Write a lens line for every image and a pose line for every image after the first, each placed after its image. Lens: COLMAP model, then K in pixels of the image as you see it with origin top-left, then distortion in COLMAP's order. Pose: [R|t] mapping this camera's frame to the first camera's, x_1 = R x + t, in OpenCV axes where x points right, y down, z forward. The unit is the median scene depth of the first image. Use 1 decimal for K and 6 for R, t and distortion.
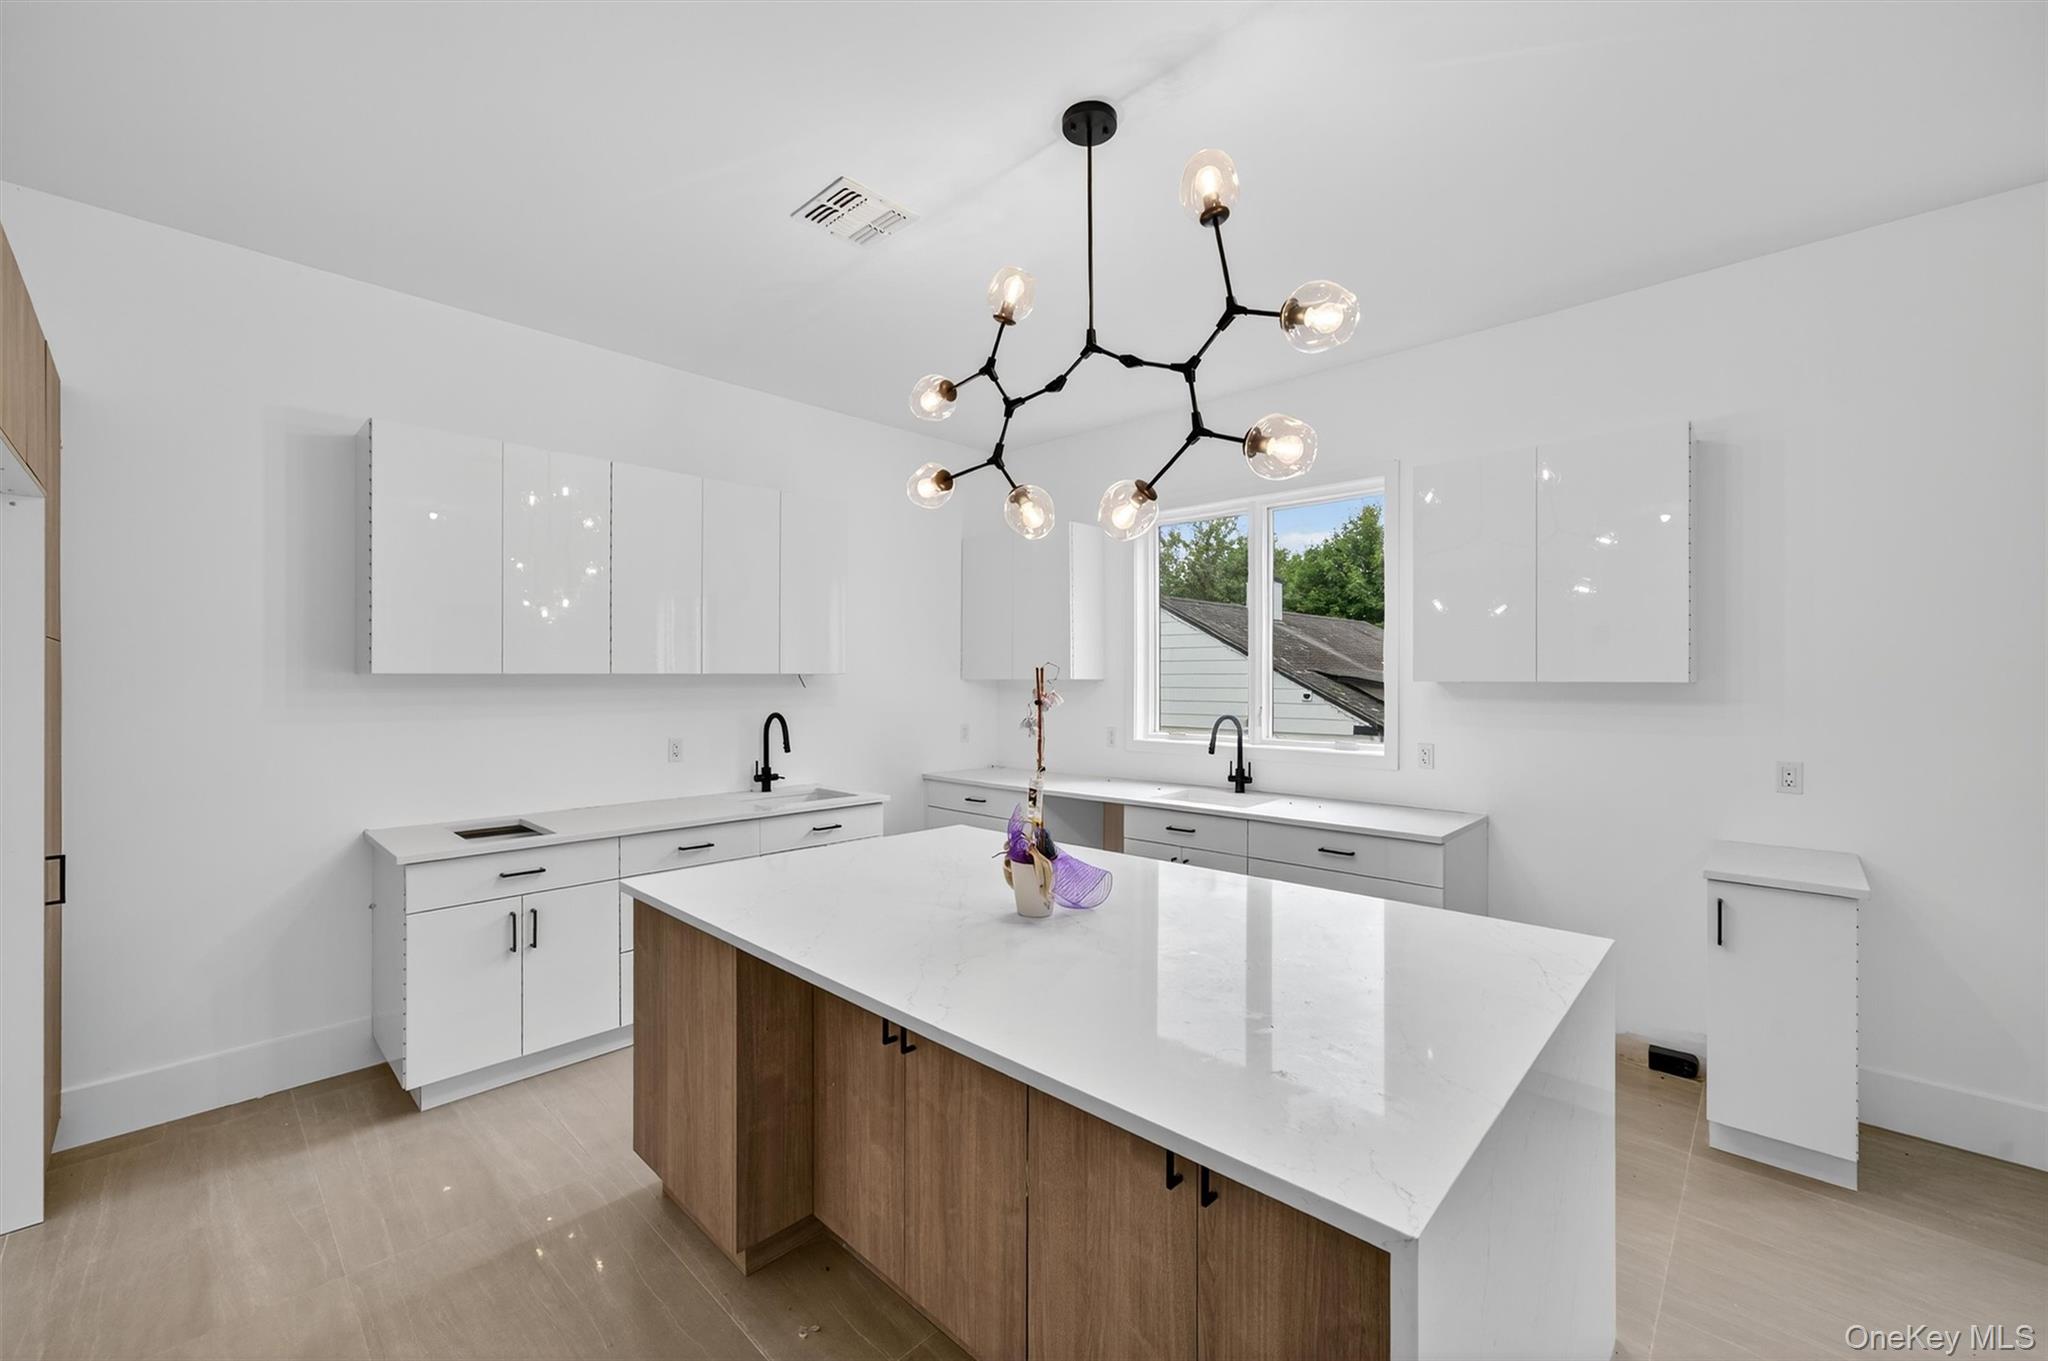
lens RADIAL K [[869.6, 0, 993.1], [0, 869.6, 679.1], [0, 0, 1]] dist [-0.000182, 0.000145]
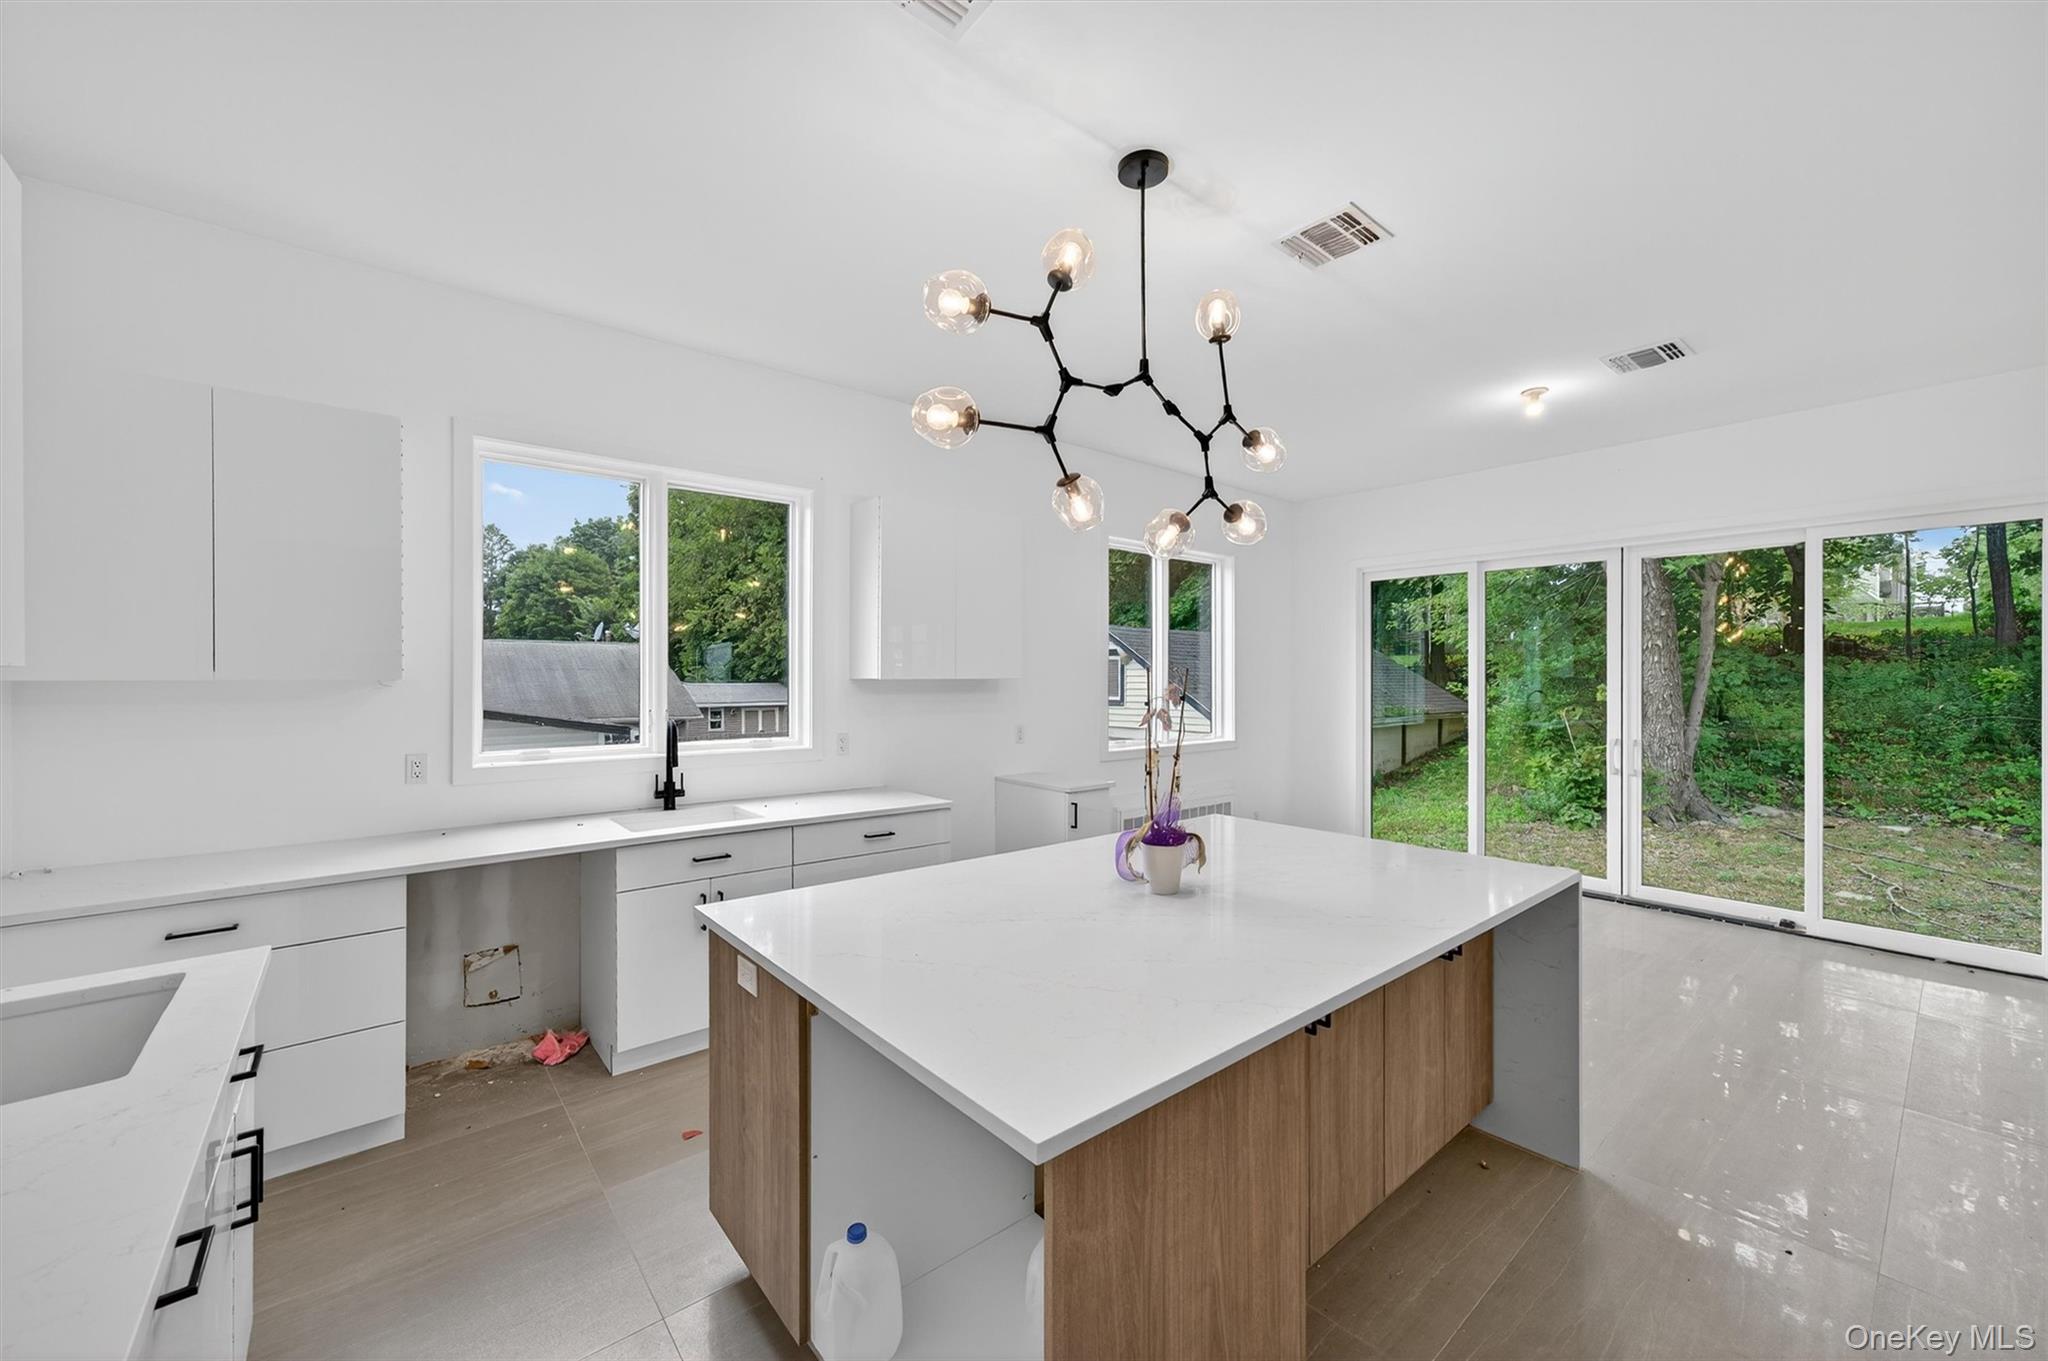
lens RADIAL K [[818.6, 0, 1018.0], [0, 818.6, 676.9], [0, 0, 1]] dist [-0.035626, 0.000392]
pose [[0.068577, -0.004777, 0.997634, -0.827003], [-0.004876, 0.999975, 0.005123, -0.012036], [-0.997634, -0.005216, 0.068552, 0.992848]]
